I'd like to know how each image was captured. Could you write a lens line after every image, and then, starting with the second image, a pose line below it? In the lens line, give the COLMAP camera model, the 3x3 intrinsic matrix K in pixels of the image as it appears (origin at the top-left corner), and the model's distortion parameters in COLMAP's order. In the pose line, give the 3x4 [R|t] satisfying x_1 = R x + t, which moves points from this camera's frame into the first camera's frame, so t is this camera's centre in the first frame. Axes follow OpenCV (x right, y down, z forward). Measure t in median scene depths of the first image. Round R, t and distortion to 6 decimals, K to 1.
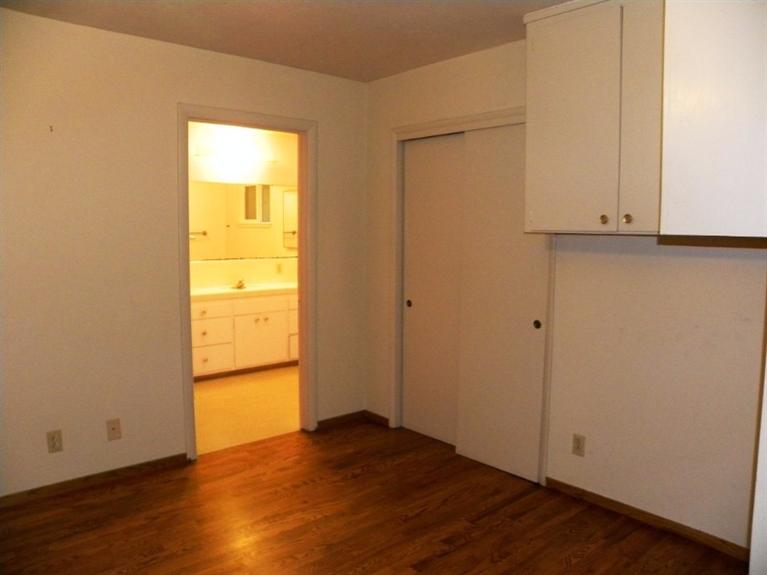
lens RADIAL K [[578.2, 0, 385.6], [0, 578.2, 285.7], [0, 0, 1]] dist [-0.157563, 0.095605]
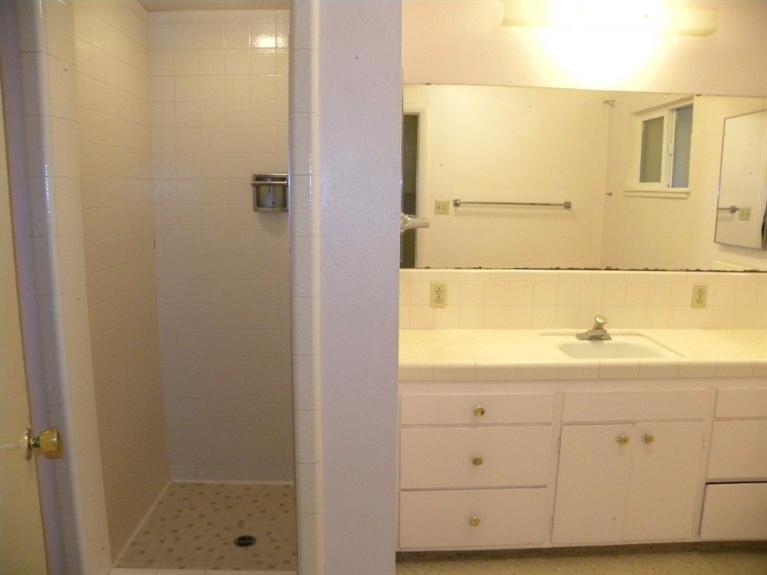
lens RADIAL K [[578.2, 0, 385.6], [0, 578.2, 285.7], [0, 0, 1]] dist [-0.157563, 0.095605]
pose [[0.767770, 0.100649, -0.632771, -0.100169], [-0.066345, 0.994765, 0.077729, -0.051563], [0.637281, -0.017696, 0.770428, 0.513416]]
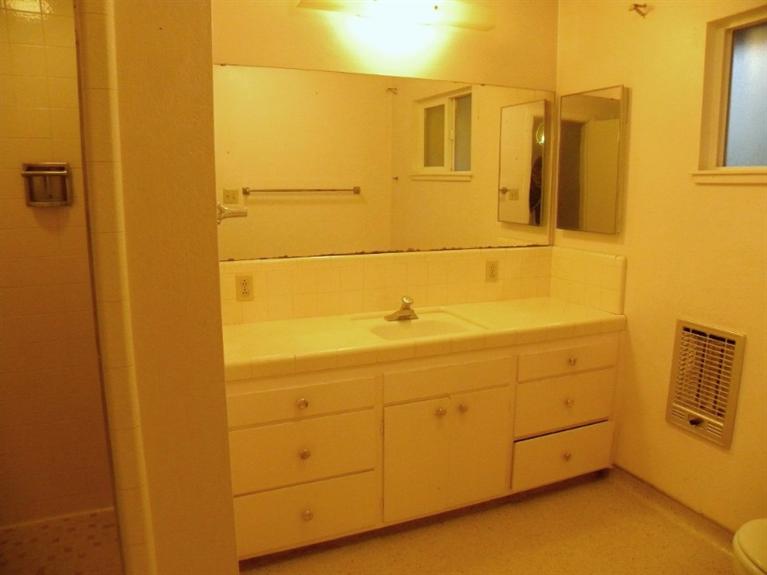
lens RADIAL K [[578.2, 0, 385.6], [0, 578.2, 285.7], [0, 0, 1]] dist [-0.157563, 0.095605]
pose [[0.950687, 0.048858, -0.306278, -0.119224], [-0.025150, 0.996406, 0.080881, -0.050845], [0.309129, -0.069189, 0.948500, 0.514625]]
